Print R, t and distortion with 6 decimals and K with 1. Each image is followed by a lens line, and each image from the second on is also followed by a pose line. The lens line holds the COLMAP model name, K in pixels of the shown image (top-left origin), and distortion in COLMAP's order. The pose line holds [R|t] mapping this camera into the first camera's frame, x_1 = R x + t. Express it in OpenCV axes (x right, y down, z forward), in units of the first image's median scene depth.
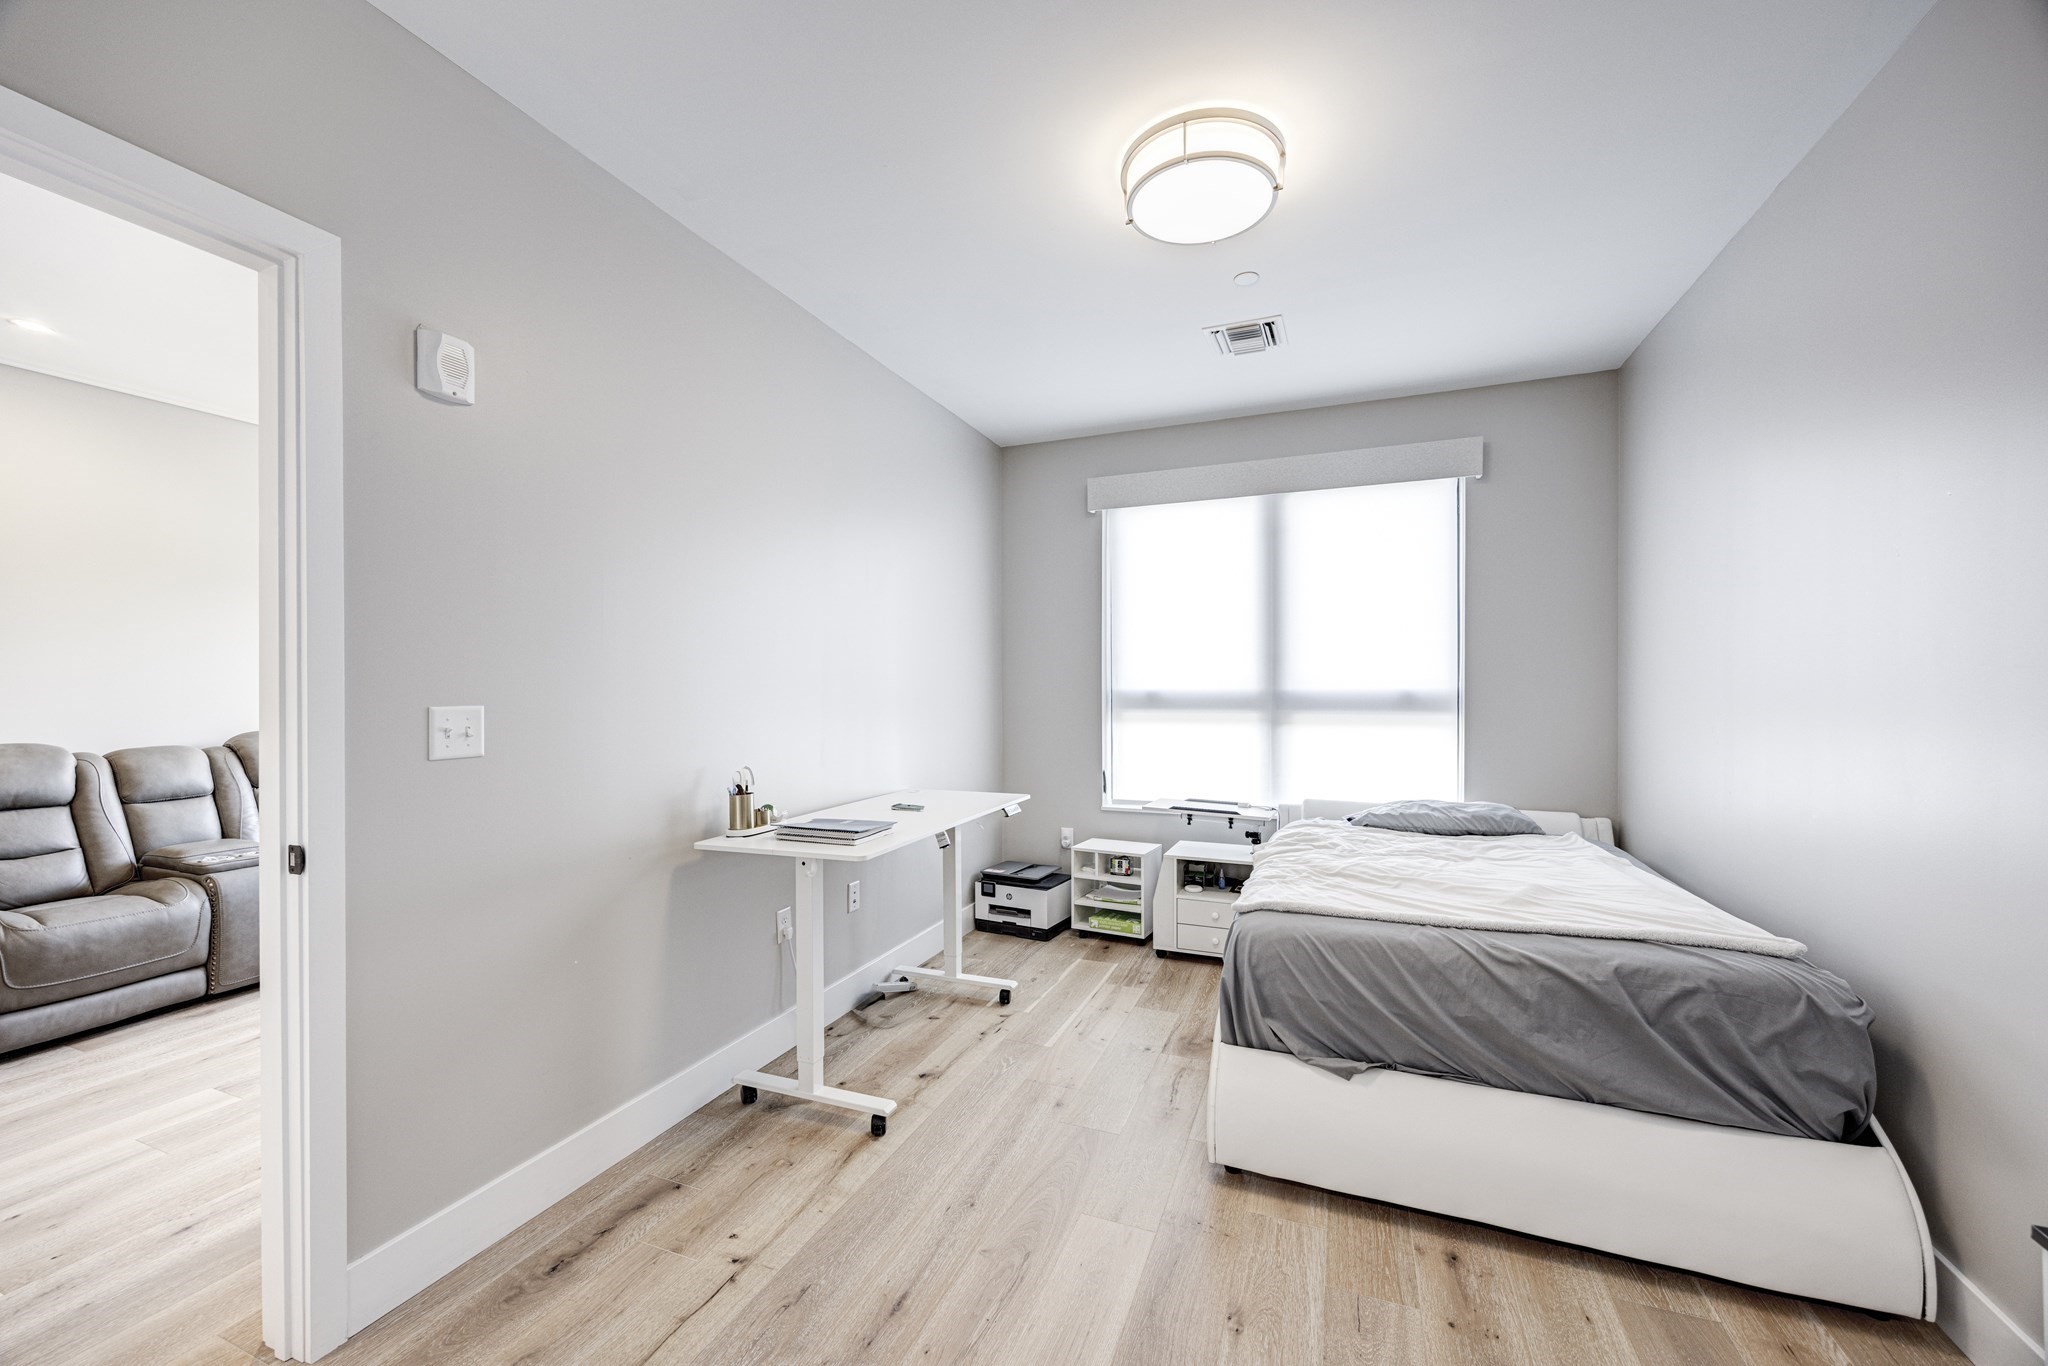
lens RADIAL K [[823.9, 0, 1022.1], [0, 823.9, 681.9], [0, 0, 1]] dist [-0.005788, 0.000880]
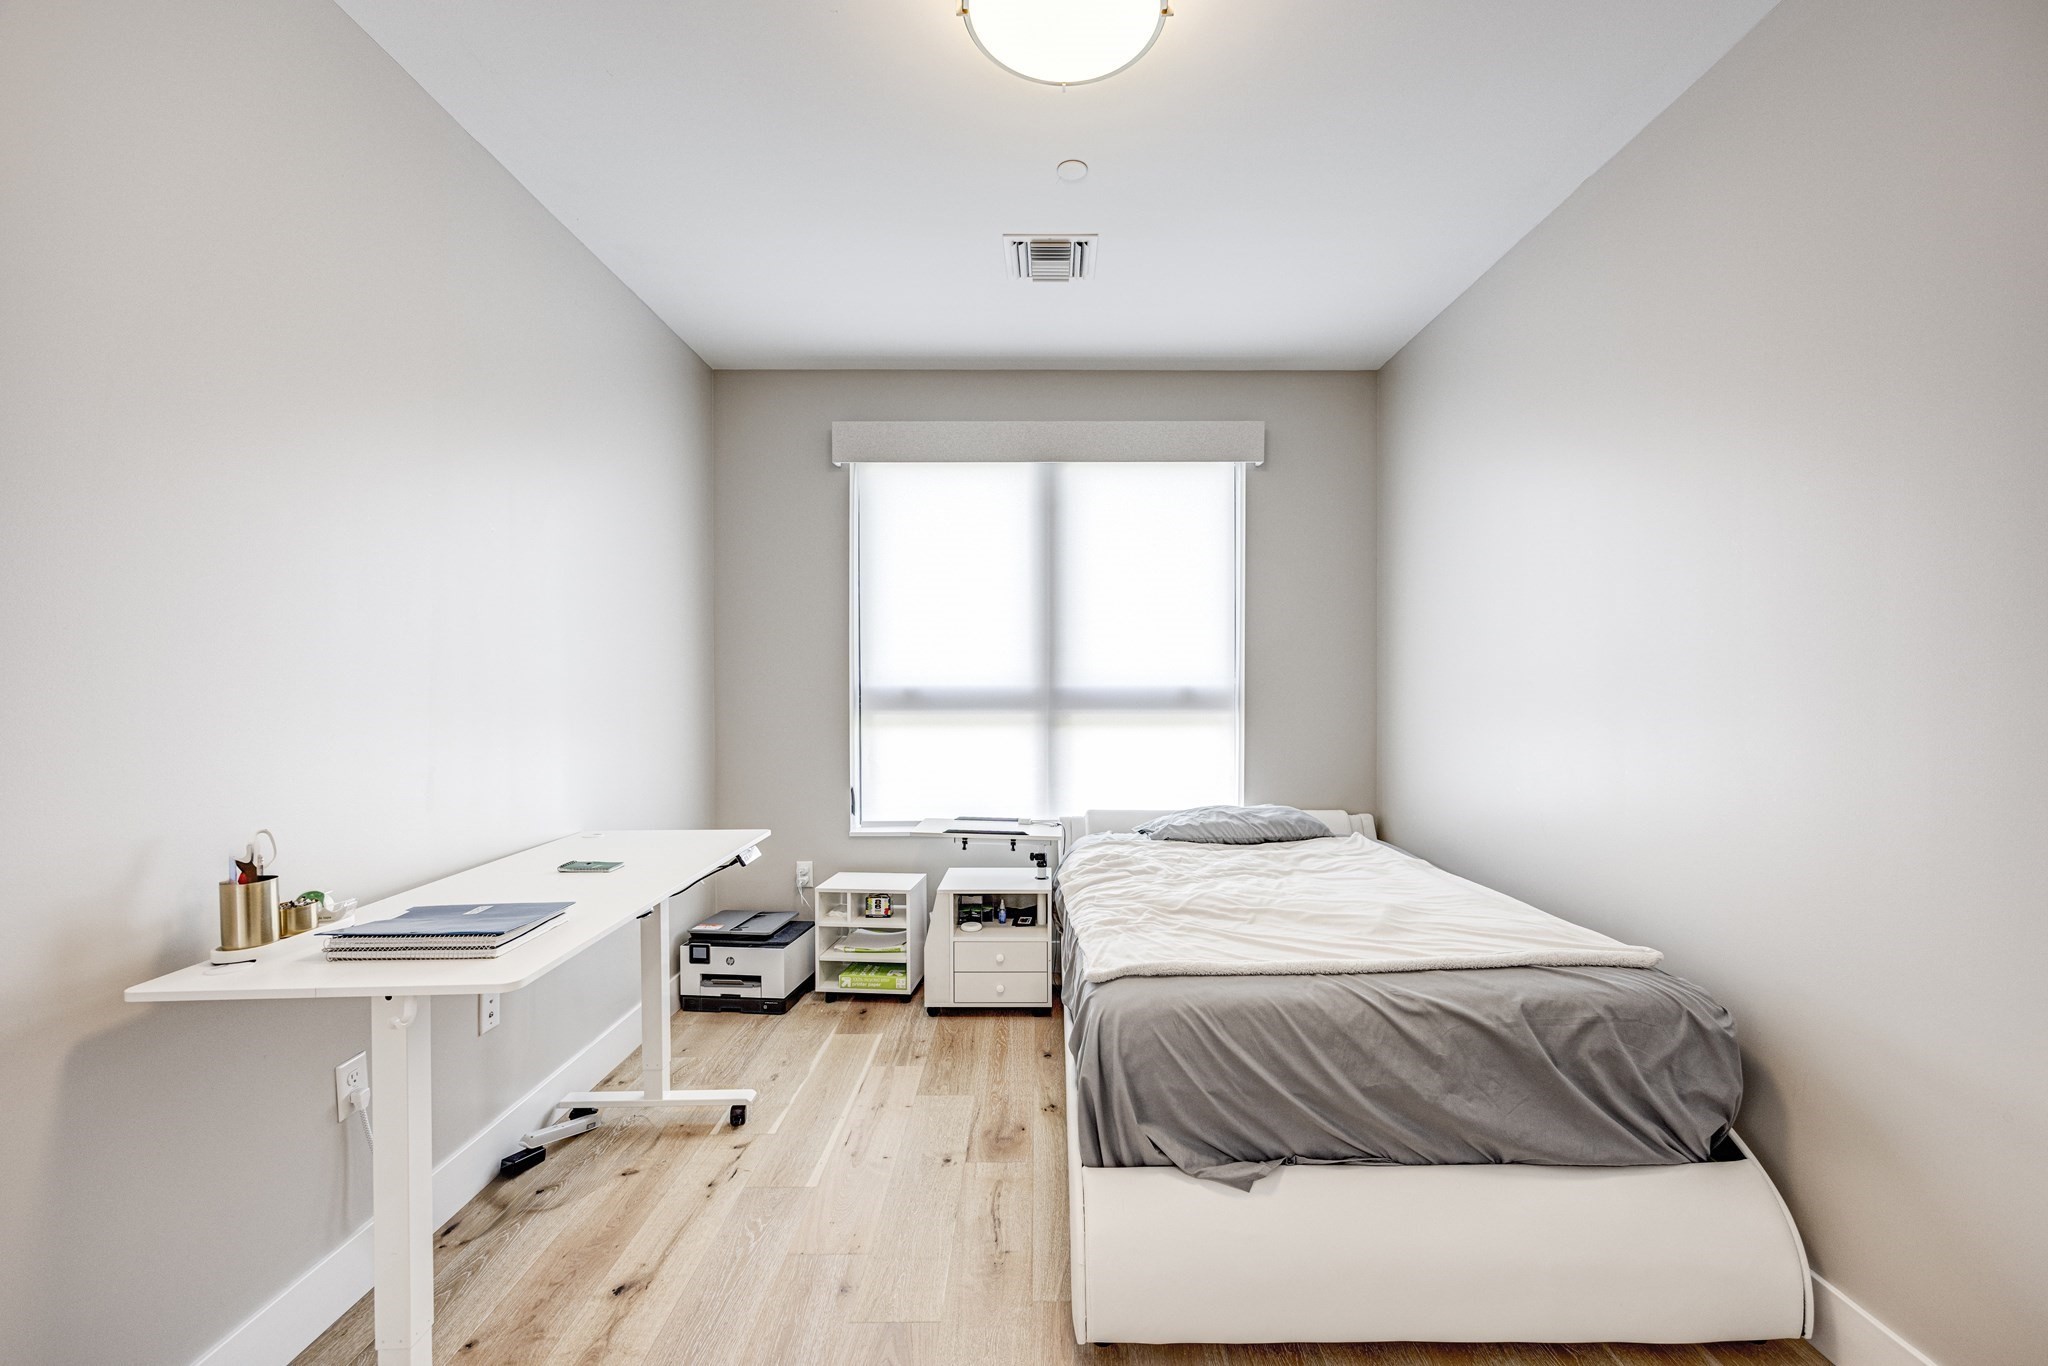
lens RADIAL K [[823.9, 0, 1039.3], [0, 823.9, 684.5], [0, 0, 1]] dist [-0.005788, 0.000880]
pose [[0.922345, 0.001097, 0.386365, -0.059029], [-0.004284, 0.999964, 0.007389, 0.001308], [-0.386343, -0.008471, 0.922316, 0.256339]]
